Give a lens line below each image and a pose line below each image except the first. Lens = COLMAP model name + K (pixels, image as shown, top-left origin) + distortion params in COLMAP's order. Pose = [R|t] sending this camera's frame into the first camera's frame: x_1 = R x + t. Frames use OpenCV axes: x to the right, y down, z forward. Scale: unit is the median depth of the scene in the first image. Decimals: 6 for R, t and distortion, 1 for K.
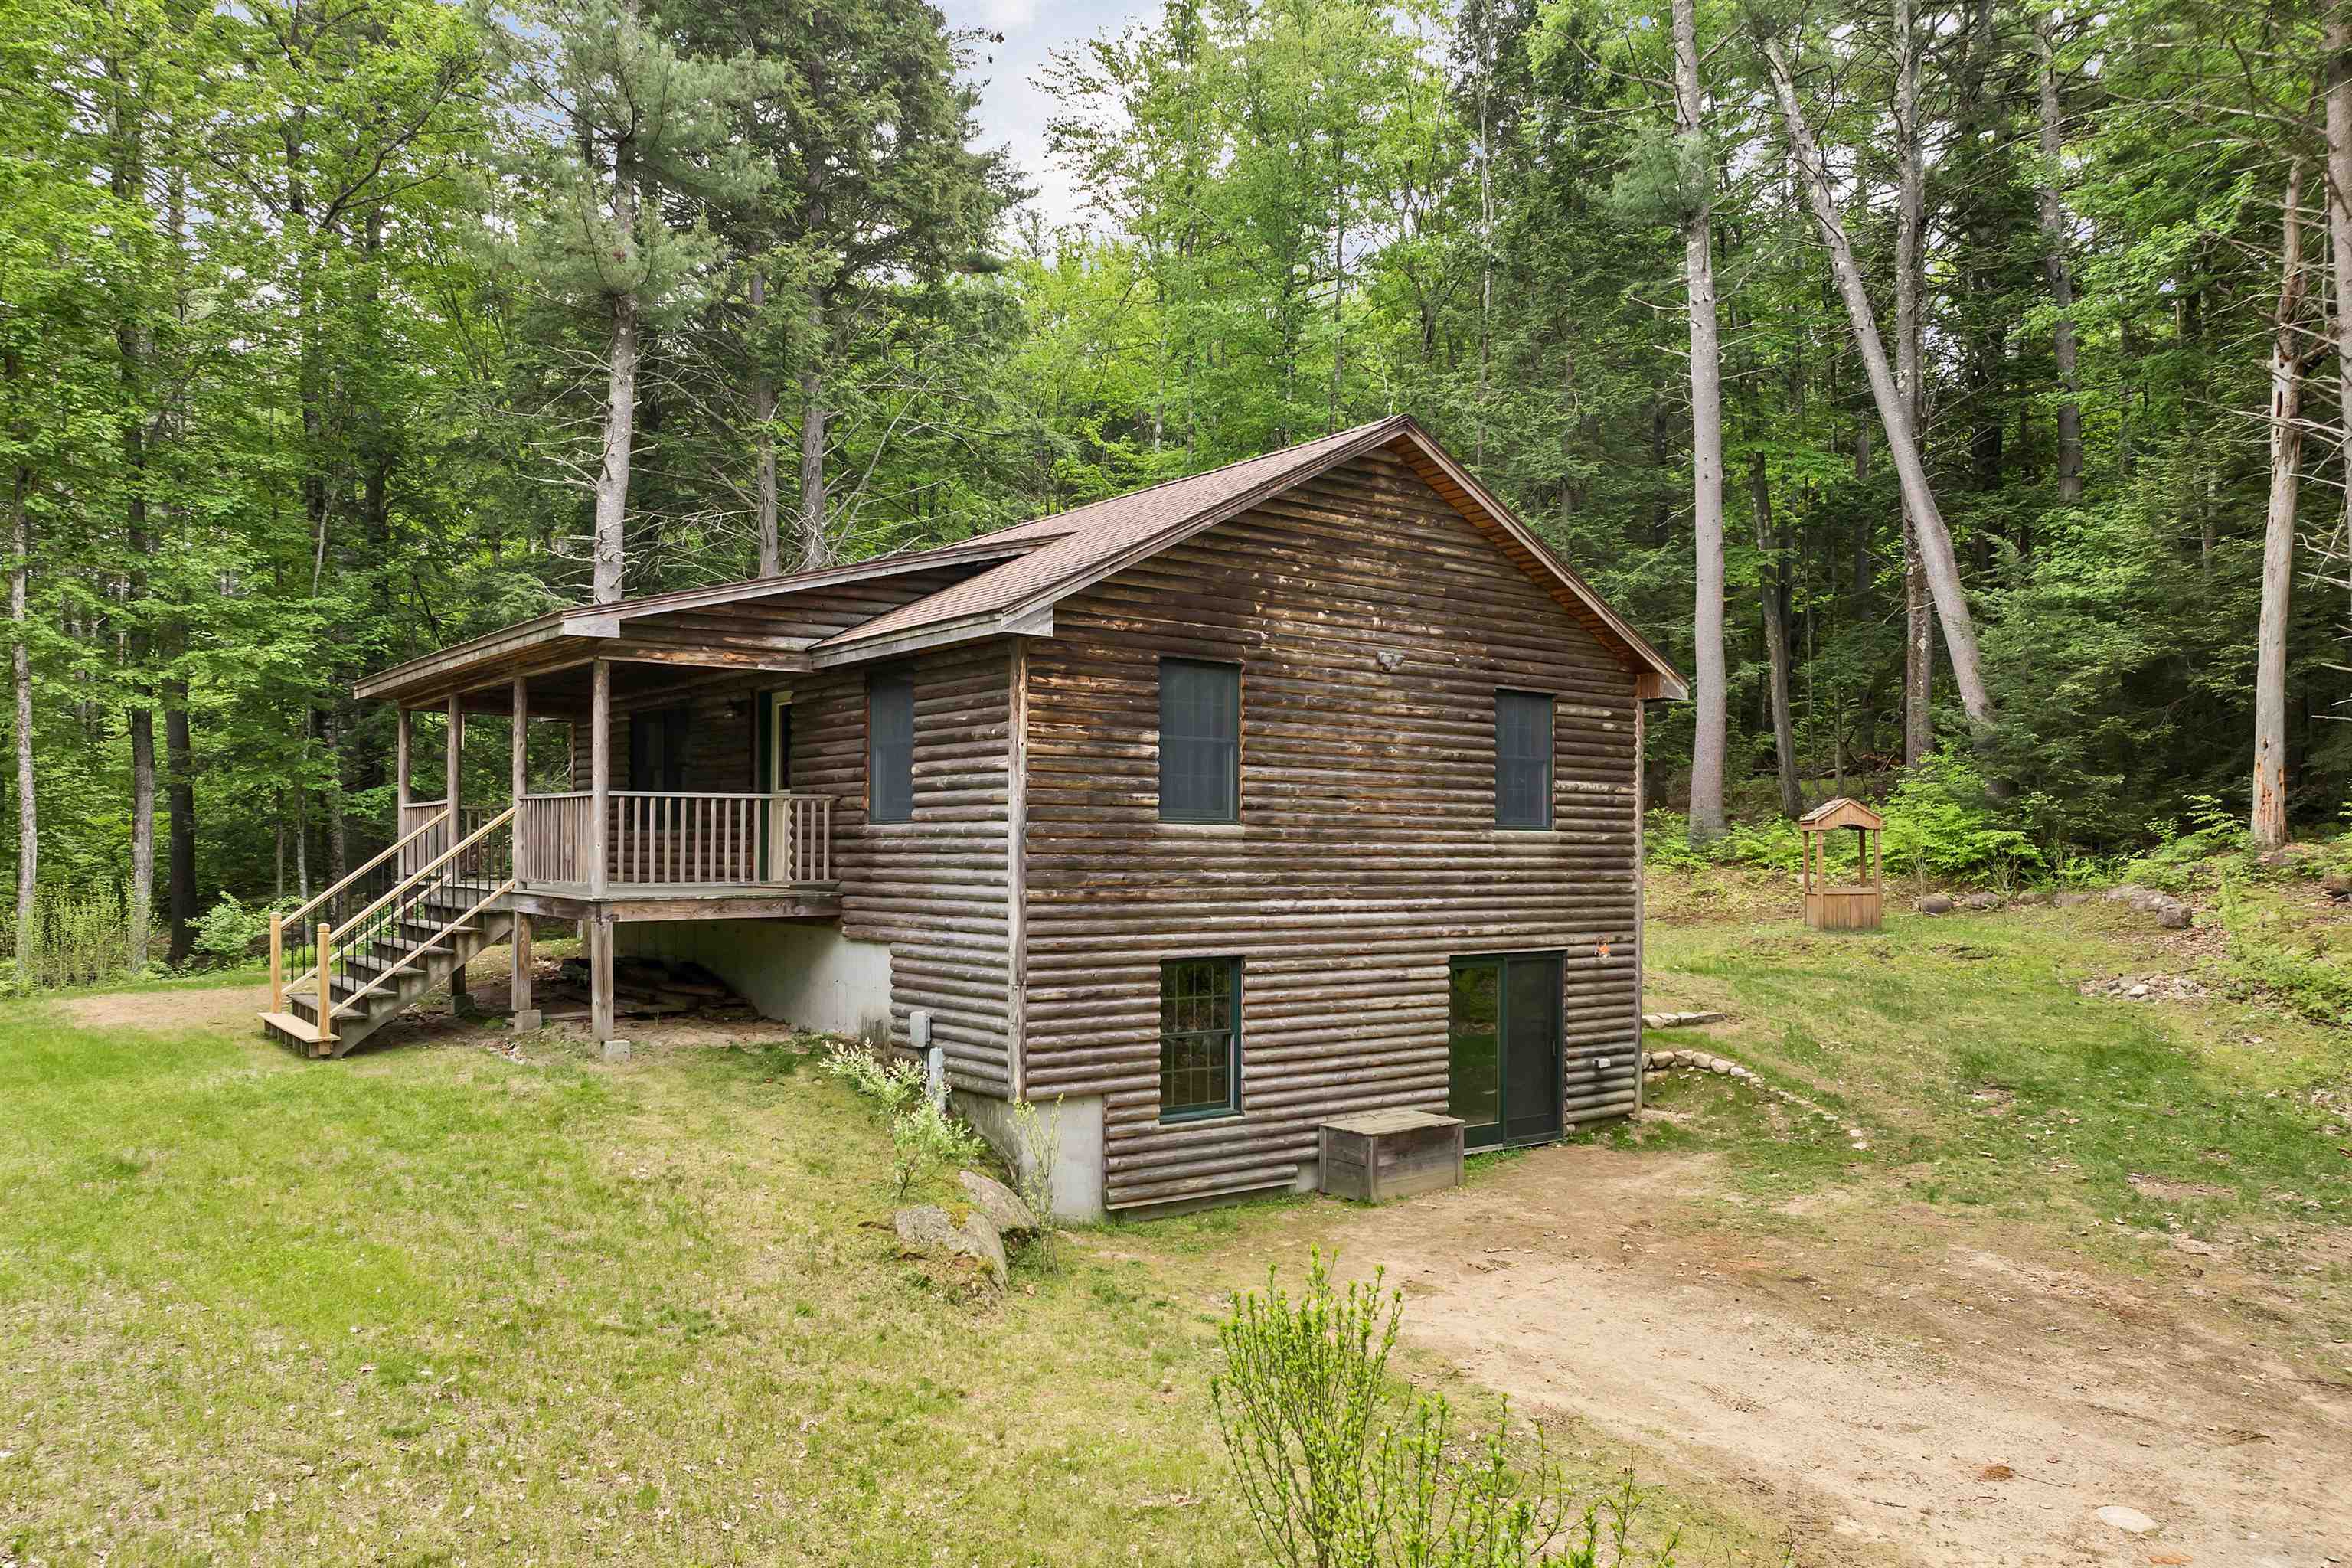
lens RADIAL K [[1702.2, 0, 1174.9], [0, 1702.2, 782.0], [0, 0, 1]] dist [-0.026587, -0.015789]
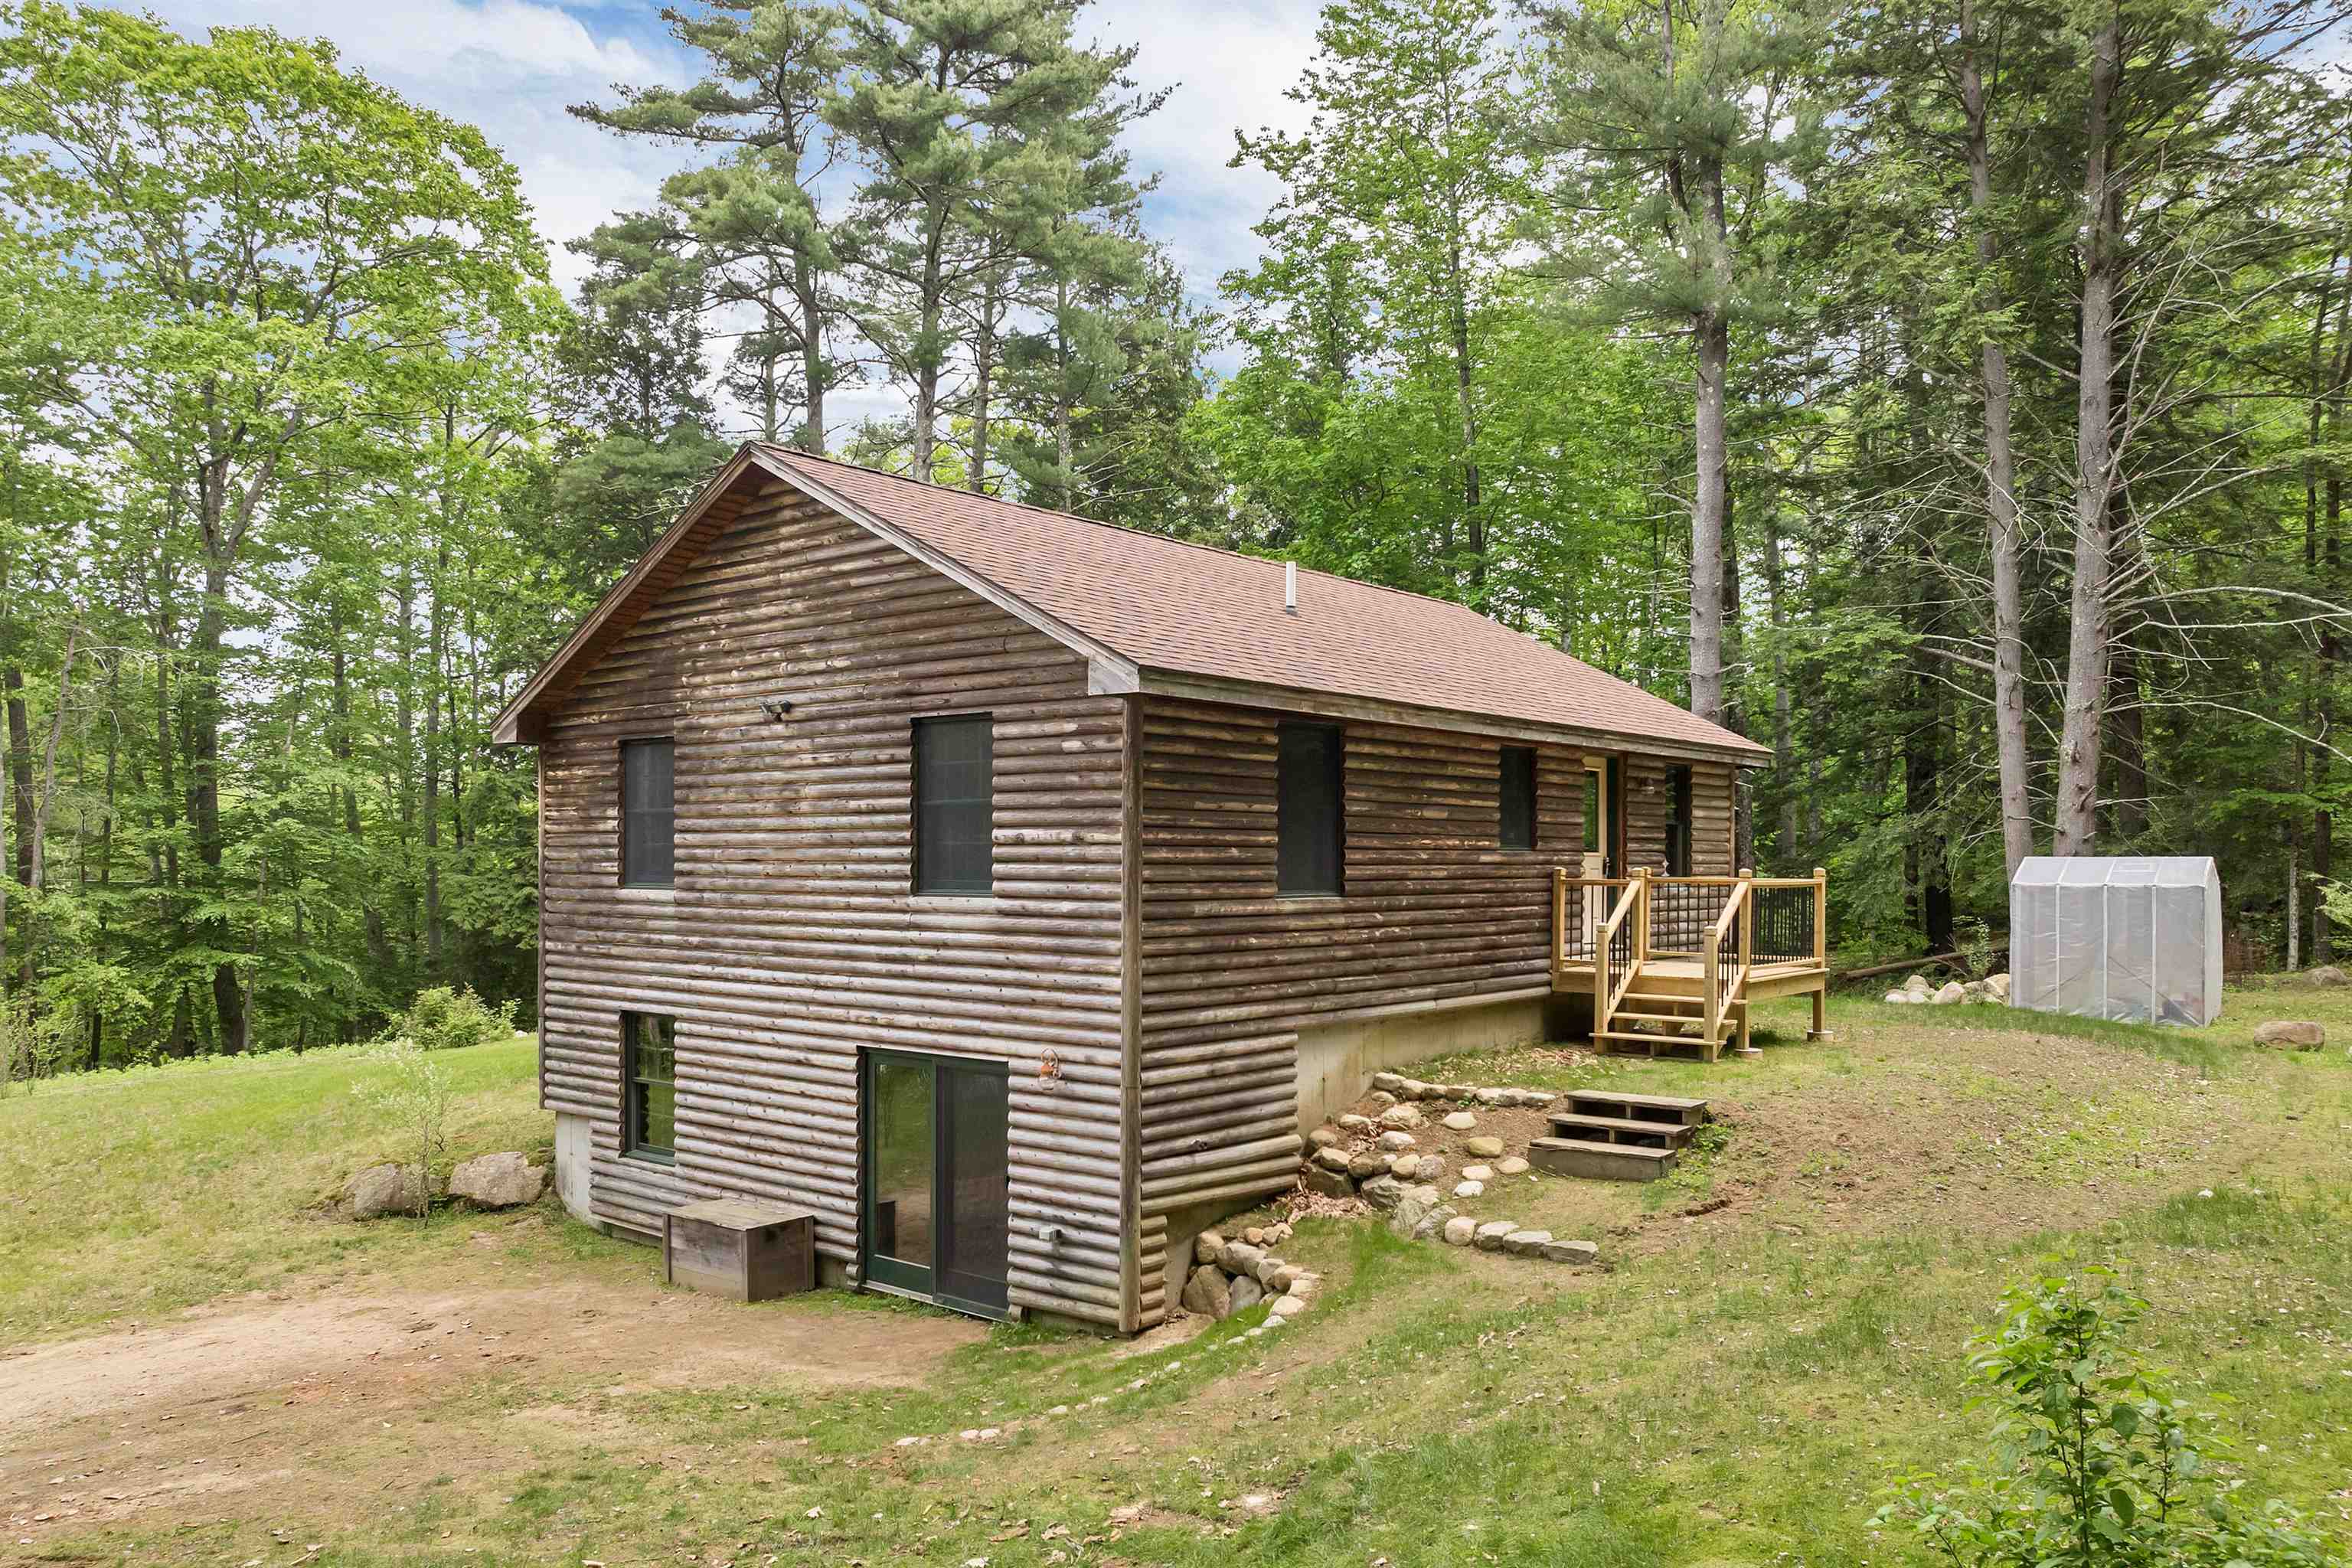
lens RADIAL K [[1702.2, 0, 1166.3], [0, 1702.2, 798.9], [0, 0, 1]] dist [-0.026587, -0.015789]
pose [[0.213772, -0.038309, -0.976132, 1.078413], [0.040995, 0.998702, -0.030217, 0.012385], [0.976023, -0.033557, 0.215065, 1.027963]]
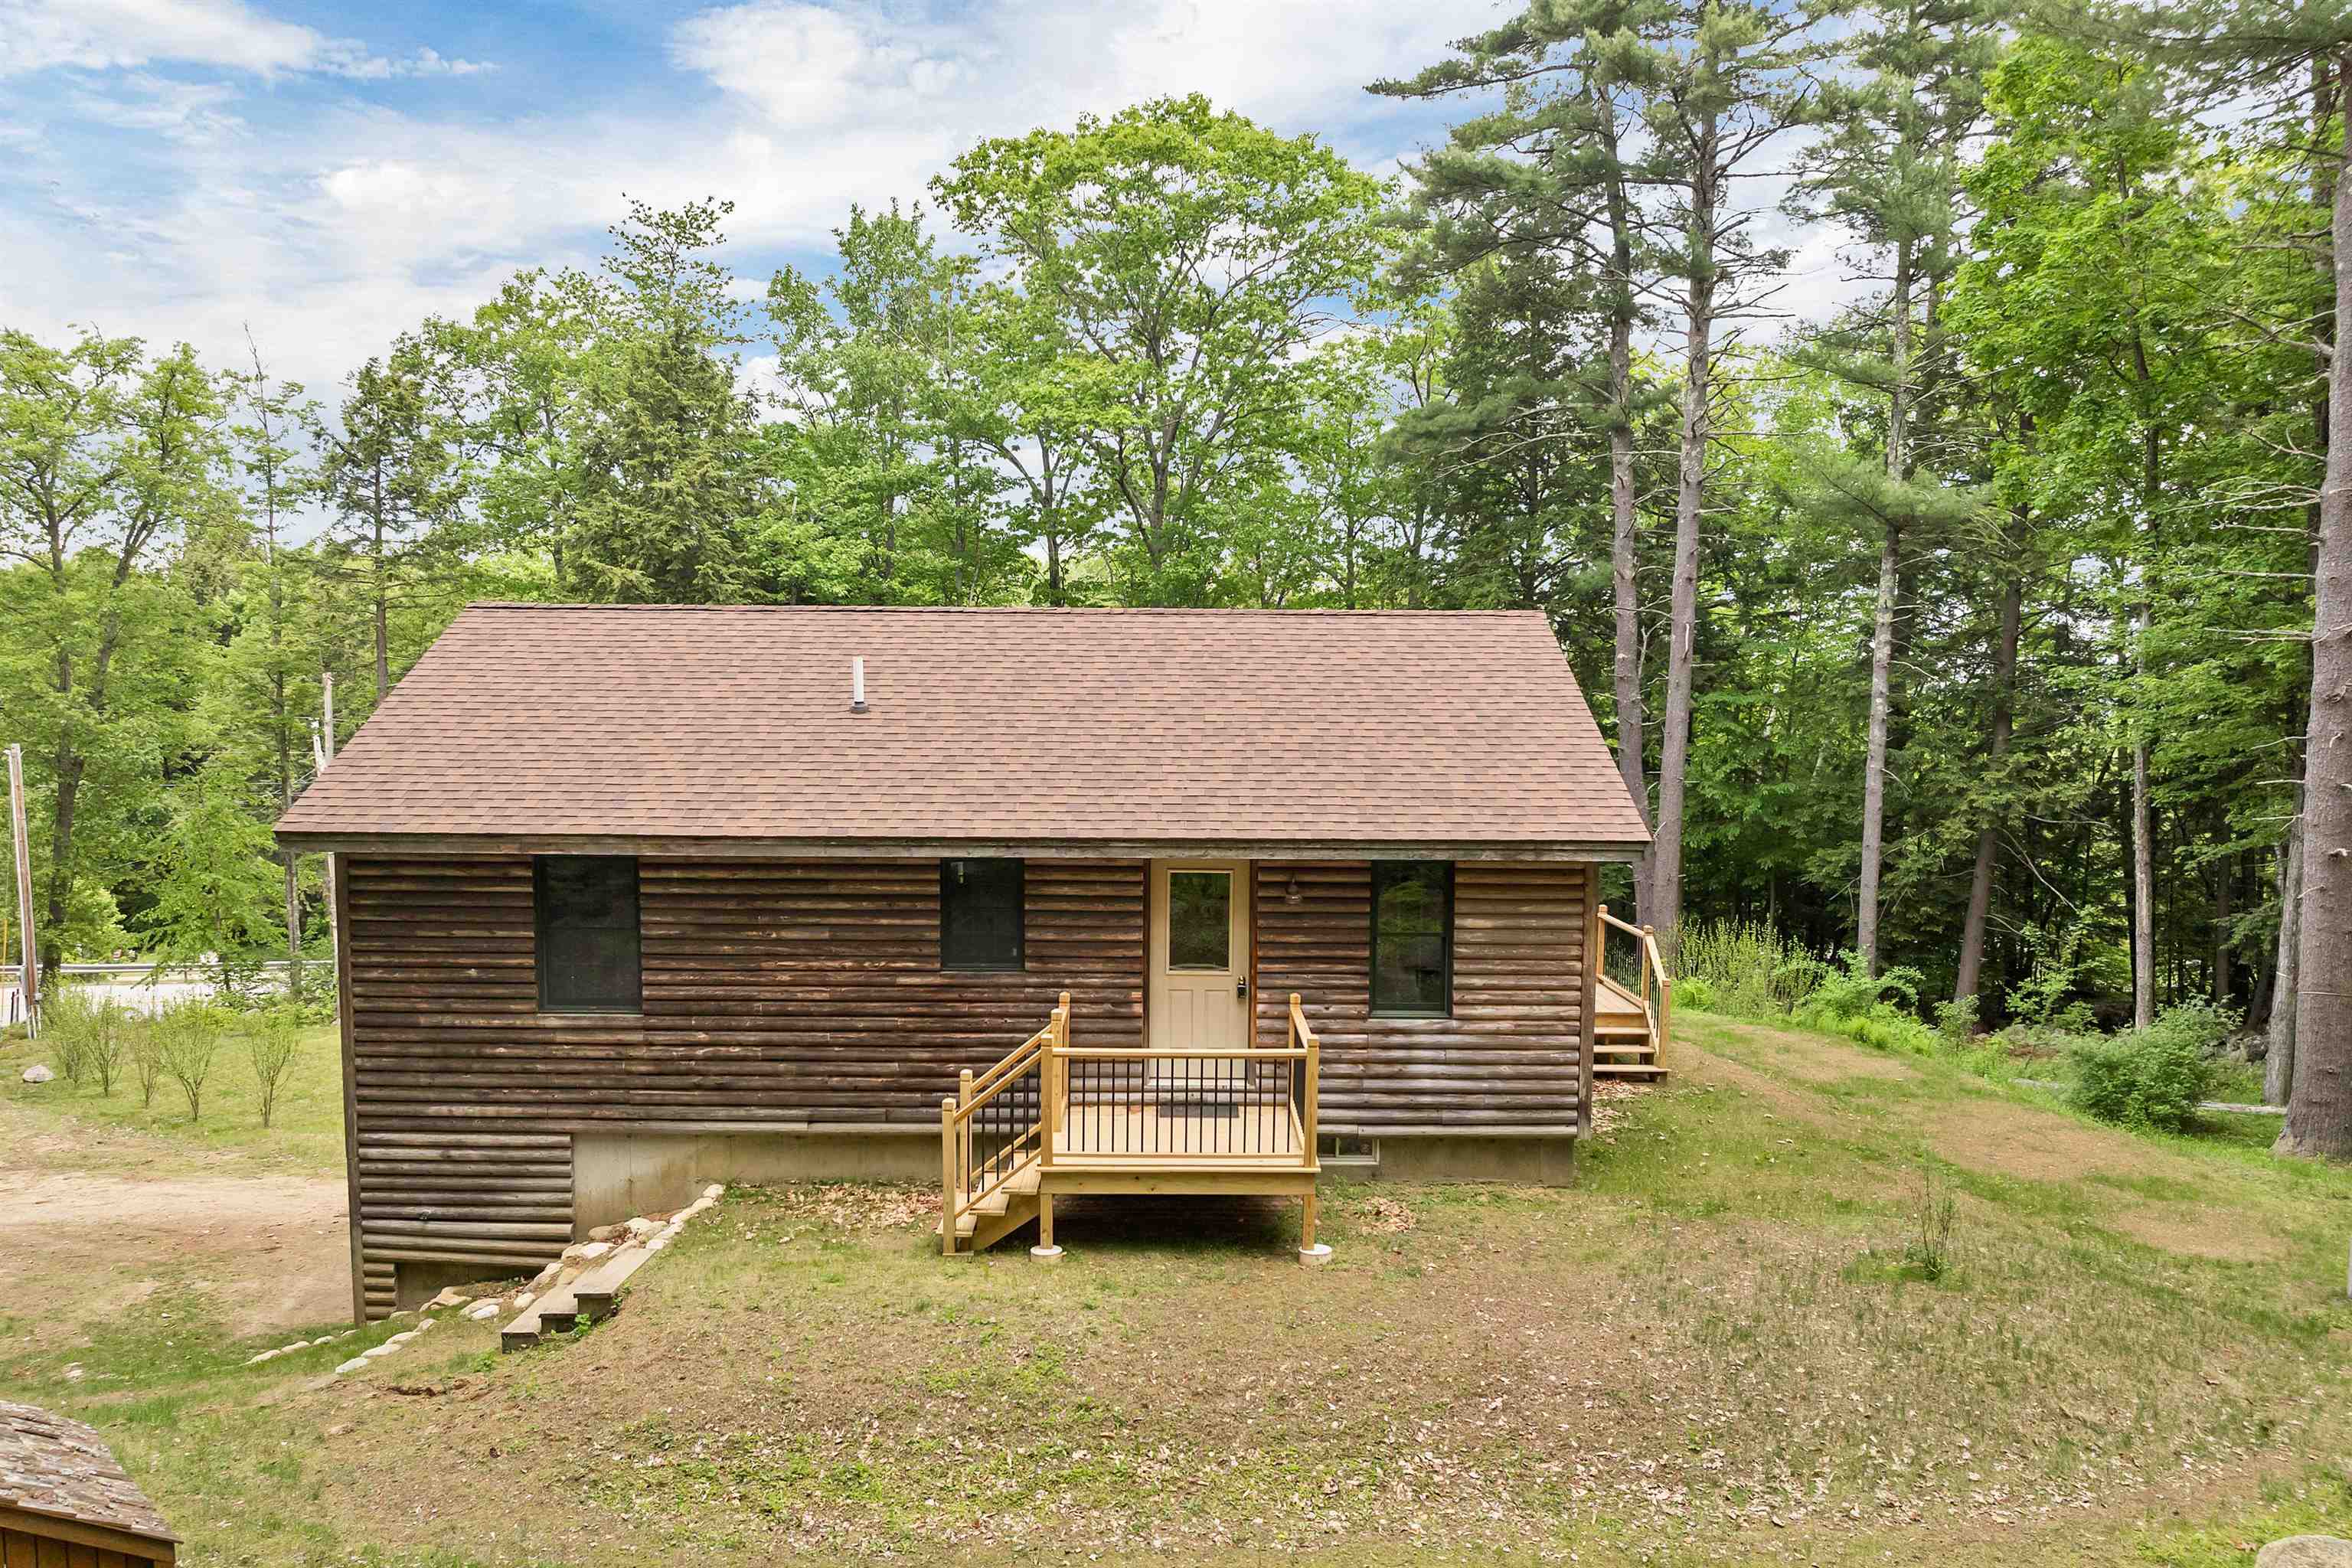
lens RADIAL K [[1702.2, 0, 1168.7], [0, 1702.2, 787.8], [0, 0, 1]] dist [-0.026587, -0.015789]
pose [[-0.613438, 0.027980, -0.789247, 0.765846], [0.026967, 0.999532, 0.014474, -0.098829], [0.789282, -0.012405, -0.613906, 2.197324]]
